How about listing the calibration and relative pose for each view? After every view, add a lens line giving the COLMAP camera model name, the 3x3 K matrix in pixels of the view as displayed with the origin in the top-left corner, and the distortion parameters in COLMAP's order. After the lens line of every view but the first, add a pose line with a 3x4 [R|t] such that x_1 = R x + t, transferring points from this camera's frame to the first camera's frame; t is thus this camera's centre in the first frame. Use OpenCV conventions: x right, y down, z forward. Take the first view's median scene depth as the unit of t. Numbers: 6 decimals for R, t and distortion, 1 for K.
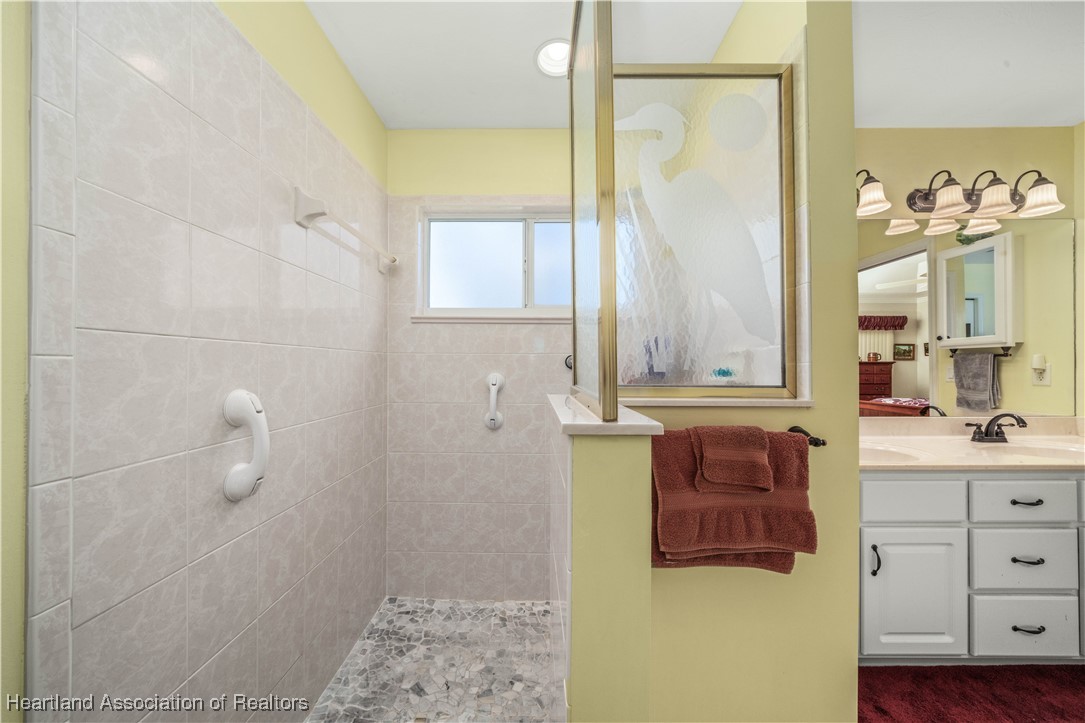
lens RADIAL K [[378.0, 0, 540.8], [0, 378.0, 365.2], [0, 0, 1]] dist [0.007235, 0.000080]
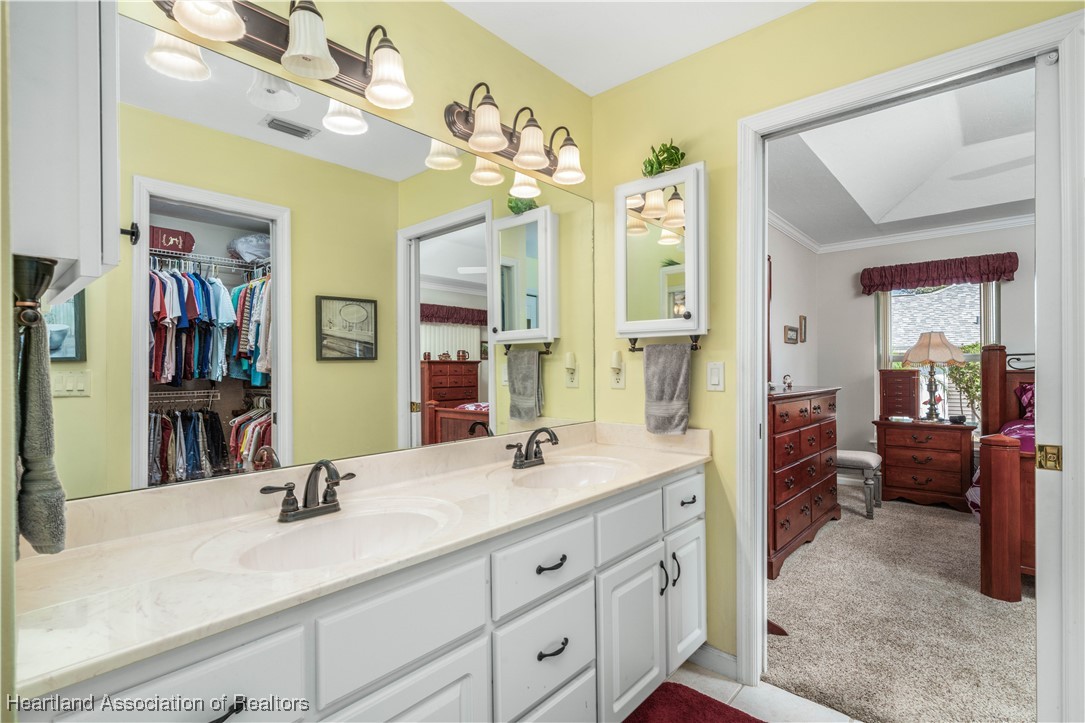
lens RADIAL K [[511.3, 0, 539.1], [0, 511.3, 366.1], [0, 0, 1]] dist [0.037708, -0.016749]
pose [[0.673370, -0.005915, 0.739282, 0.386951], [0.005307, 0.999981, 0.003167, -0.000226], [-0.739286, 0.001790, 0.673389, 0.266127]]
